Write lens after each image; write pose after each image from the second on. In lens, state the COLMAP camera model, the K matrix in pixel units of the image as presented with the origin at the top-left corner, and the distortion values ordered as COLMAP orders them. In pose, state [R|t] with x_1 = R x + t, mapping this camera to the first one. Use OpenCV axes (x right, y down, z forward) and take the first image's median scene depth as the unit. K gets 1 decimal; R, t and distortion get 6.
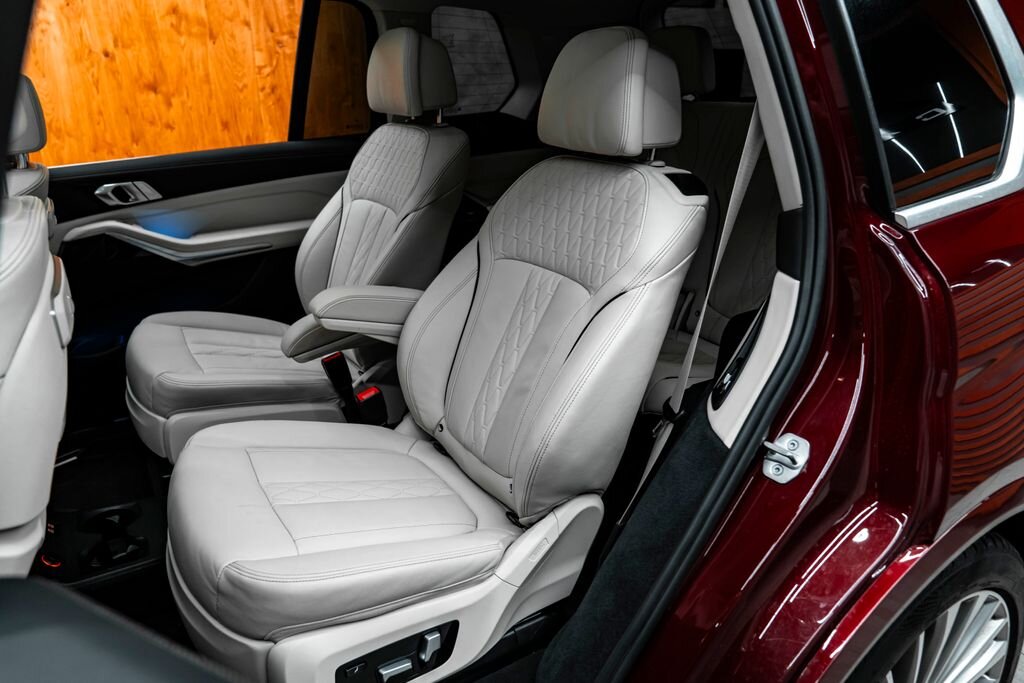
lens RADIAL K [[707.4, 0, 516.5], [0, 707.4, 335.0], [0, 0, 1]] dist [-0.020191, 0.013540]
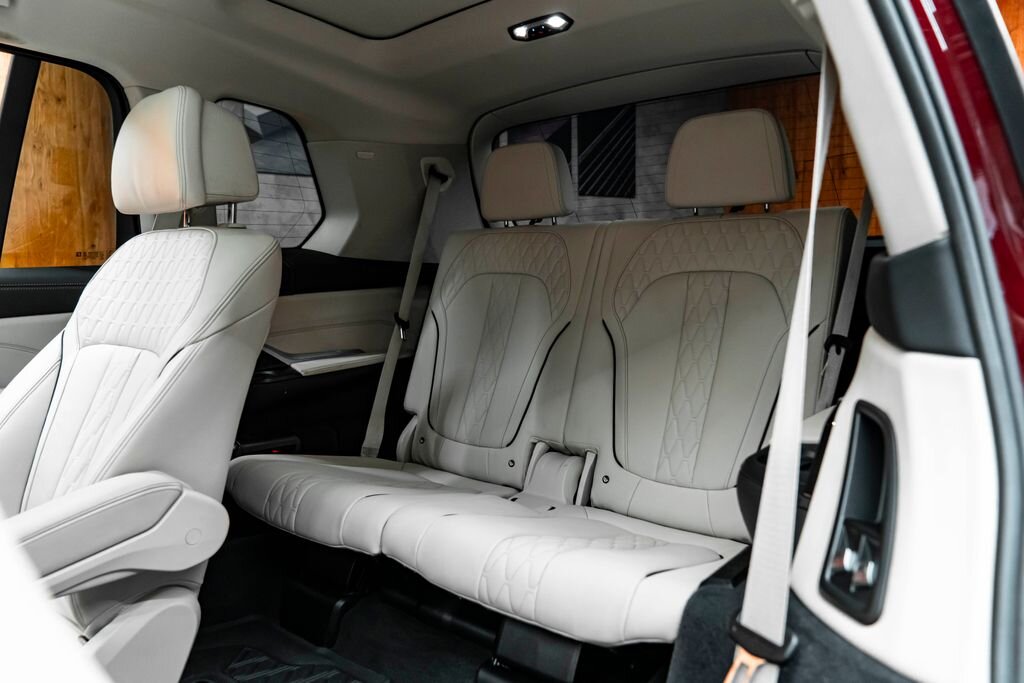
lens RADIAL K [[707.4, 0, 519.7], [0, 707.4, 337.7], [0, 0, 1]] dist [-0.020191, 0.013540]
pose [[0.944796, -0.028020, 0.326459, -0.068768], [0.120624, 0.956109, -0.267030, 0.015785], [-0.304648, 0.291667, 0.906708, 0.323582]]
